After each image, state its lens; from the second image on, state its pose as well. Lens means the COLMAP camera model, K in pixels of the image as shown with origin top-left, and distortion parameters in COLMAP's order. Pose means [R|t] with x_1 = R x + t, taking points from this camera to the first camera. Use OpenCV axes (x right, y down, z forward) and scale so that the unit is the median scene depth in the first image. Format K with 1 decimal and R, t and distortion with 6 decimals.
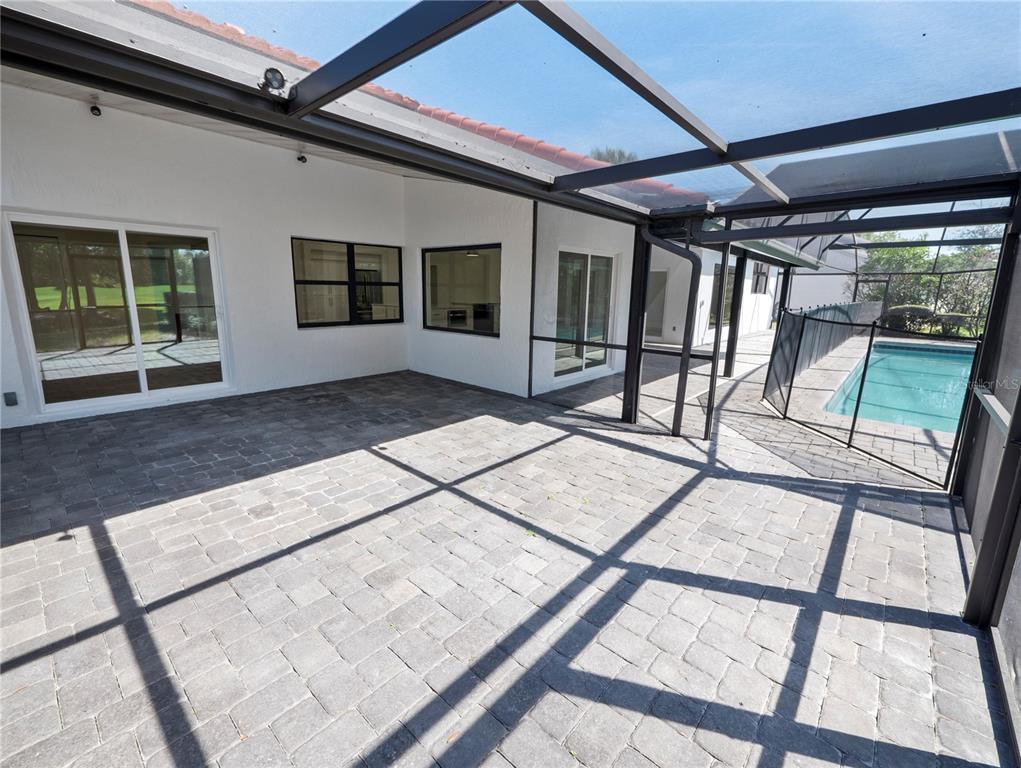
lens RADIAL K [[442.7, 0, 508.9], [0, 442.7, 382.0], [0, 0, 1]] dist [-0.000208, 0.000045]
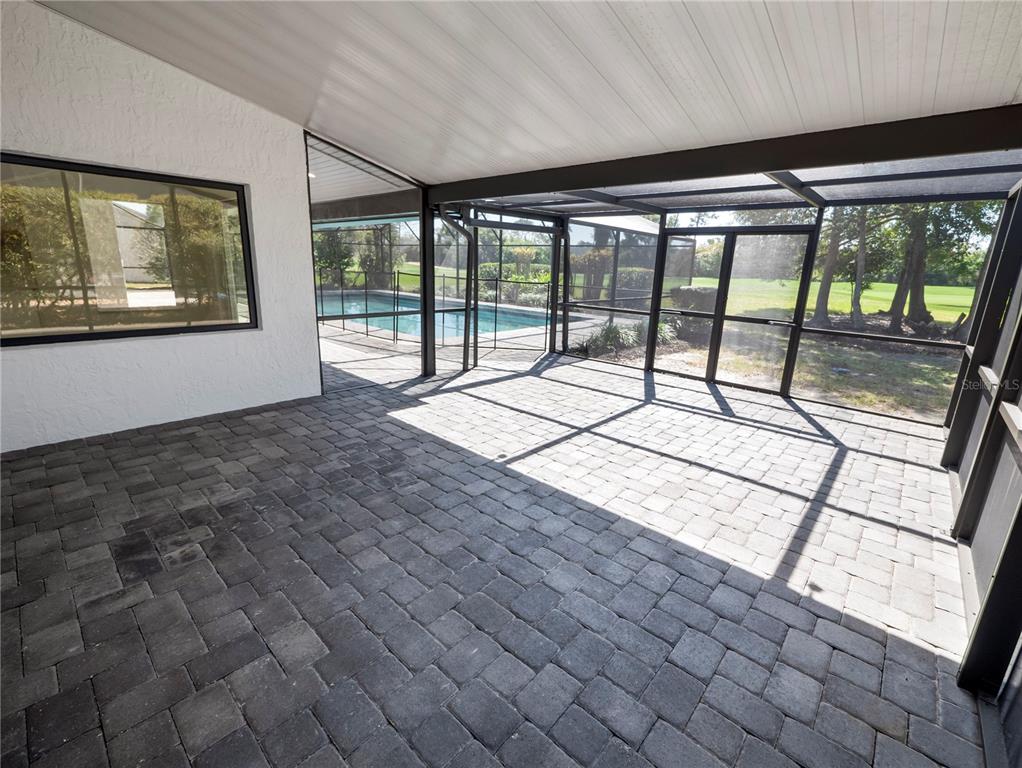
lens RADIAL K [[449.6, 0, 508.5], [0, 449.6, 378.3], [0, 0, 1]] dist [-0.000698, 0.000075]
pose [[0.014211, -0.267073, 0.963571, -1.082870], [0.171577, 0.950027, 0.260789, -0.217622], [-0.985068, 0.161621, 0.059324, 0.915474]]
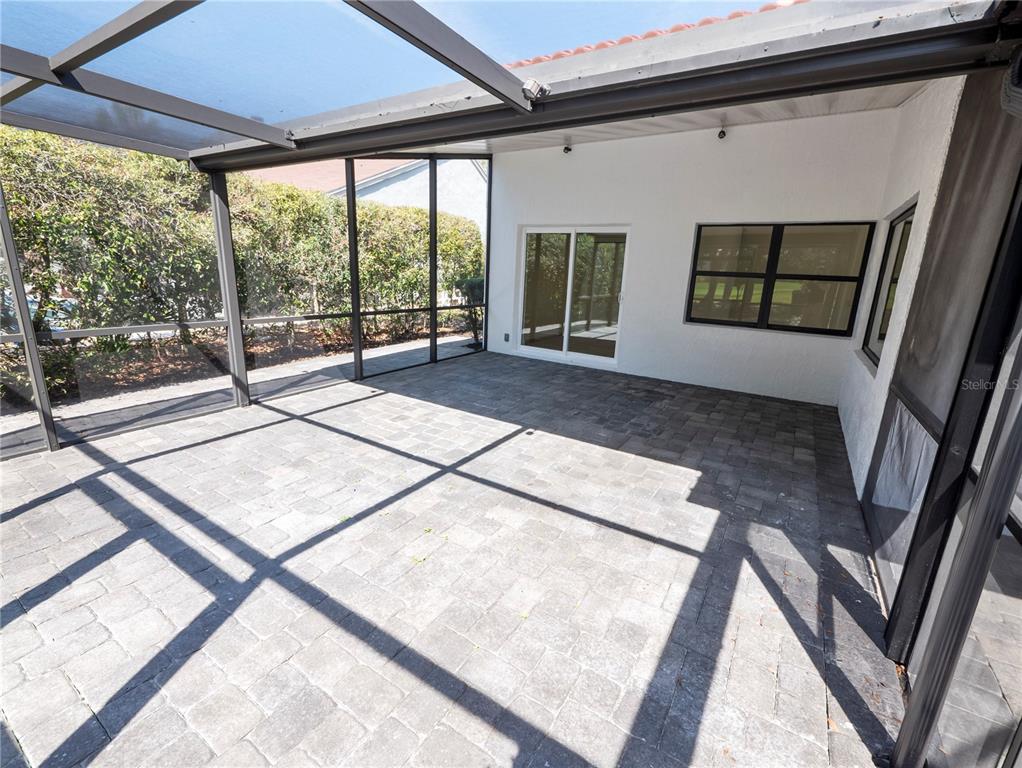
lens RADIAL K [[449.6, 0, 512.0], [0, 449.6, 381.9], [0, 0, 1]] dist [-0.000698, 0.000075]
pose [[0.160081, 0.227817, -0.960455, 0.646483], [-0.243792, 0.951985, 0.185174, -0.134776], [0.956525, 0.204508, 0.207935, 0.732627]]
